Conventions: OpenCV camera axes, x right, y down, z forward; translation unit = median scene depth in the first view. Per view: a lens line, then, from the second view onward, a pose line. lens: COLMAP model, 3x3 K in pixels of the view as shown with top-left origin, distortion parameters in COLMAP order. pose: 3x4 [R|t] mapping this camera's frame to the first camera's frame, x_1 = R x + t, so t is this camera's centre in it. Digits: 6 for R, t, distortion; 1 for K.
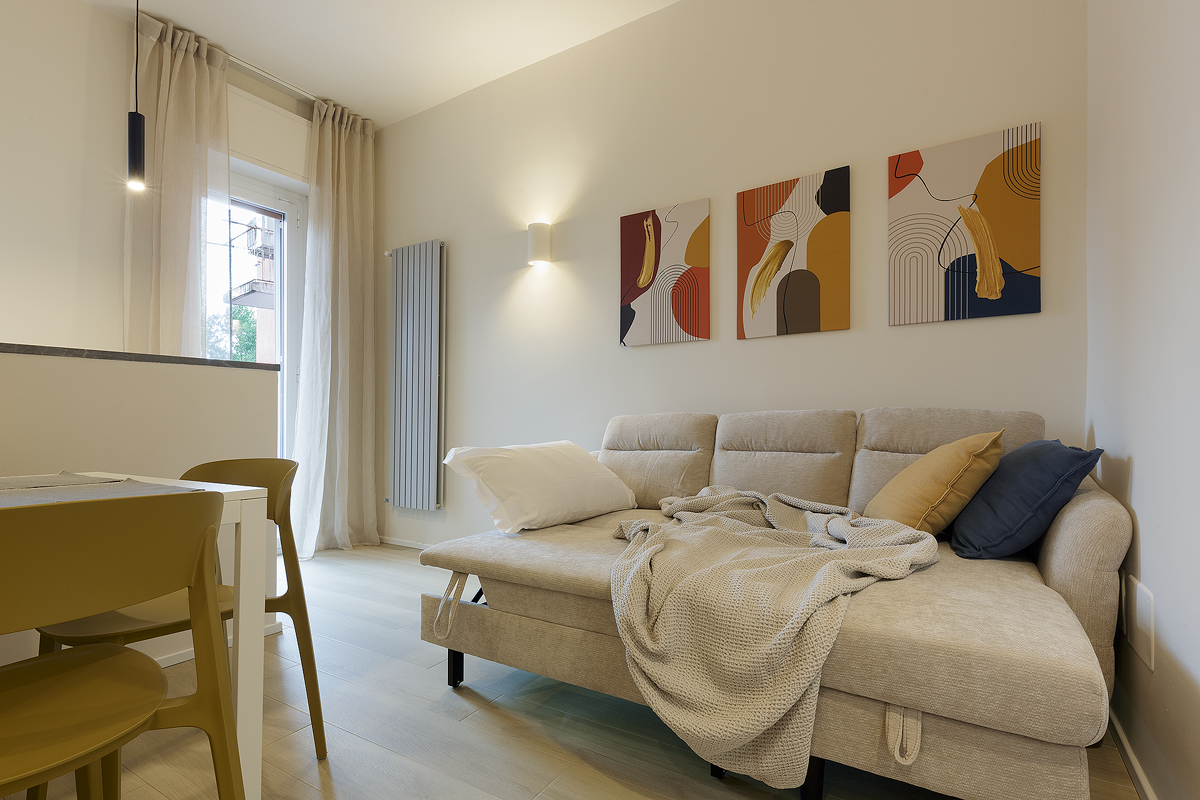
lens RADIAL K [[571.1, 0, 589.1], [0, 571.1, 411.6], [0, 0, 1]] dist [0.001336, -0.000437]
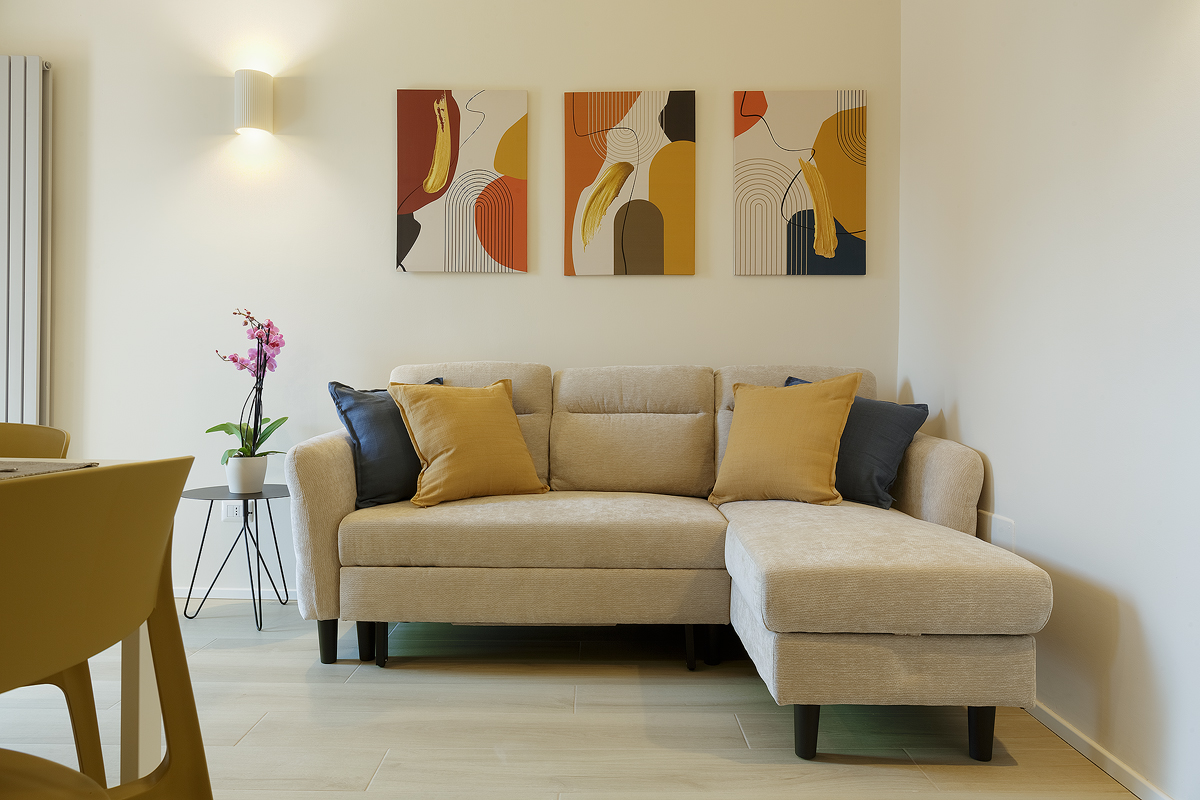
lens RADIAL K [[826.8, 0, 595.0], [0, 826.8, 371.5], [0, 0, 1]] dist [0.006545, 0.000289]
pose [[0.842948, 0.019346, 0.537648, -0.366968], [-0.016276, 0.999813, -0.010459, 0.021720], [-0.537750, 0.000065, 0.843105, 0.000668]]
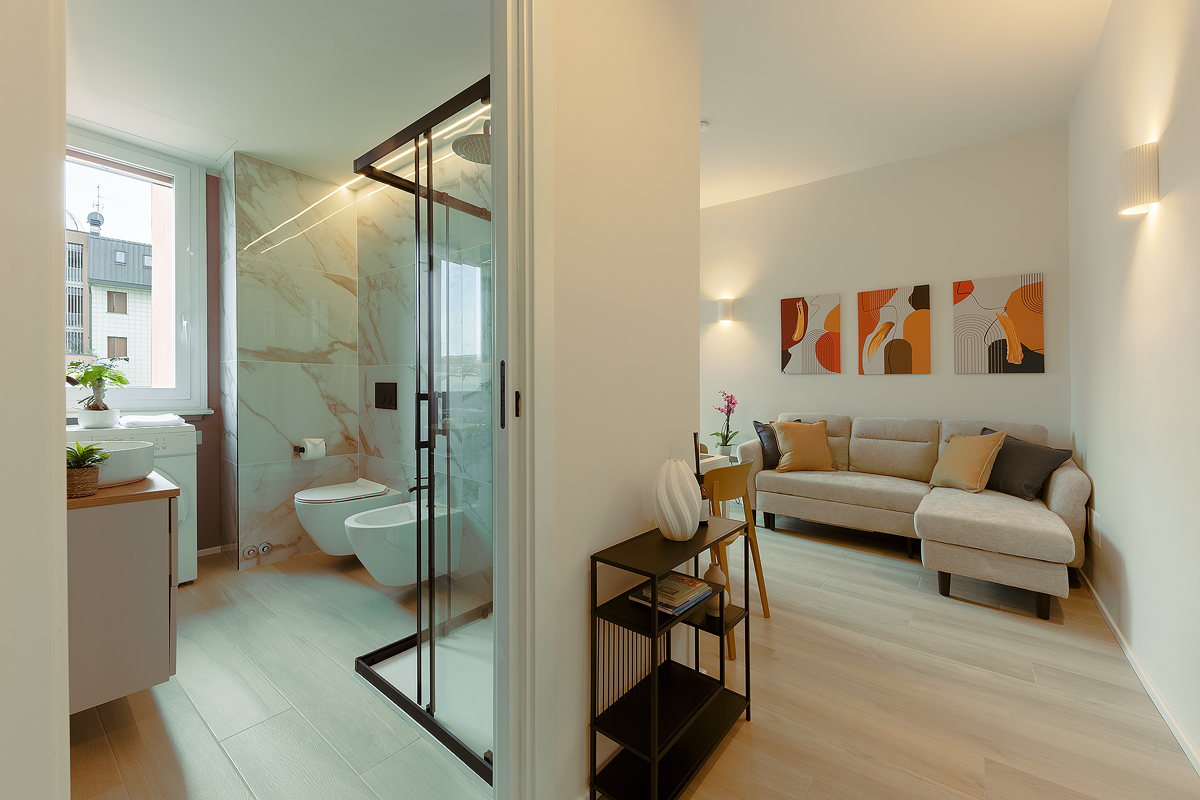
lens RADIAL K [[466.7, 0, 600.1], [0, 466.7, 365.1], [0, 0, 1]] dist [0.011195, -0.000667]
pose [[0.995759, 0.016388, -0.090524, -0.468851], [-0.020051, 0.999010, -0.039710, -0.092219], [0.089784, 0.041356, 0.995102, -0.601210]]
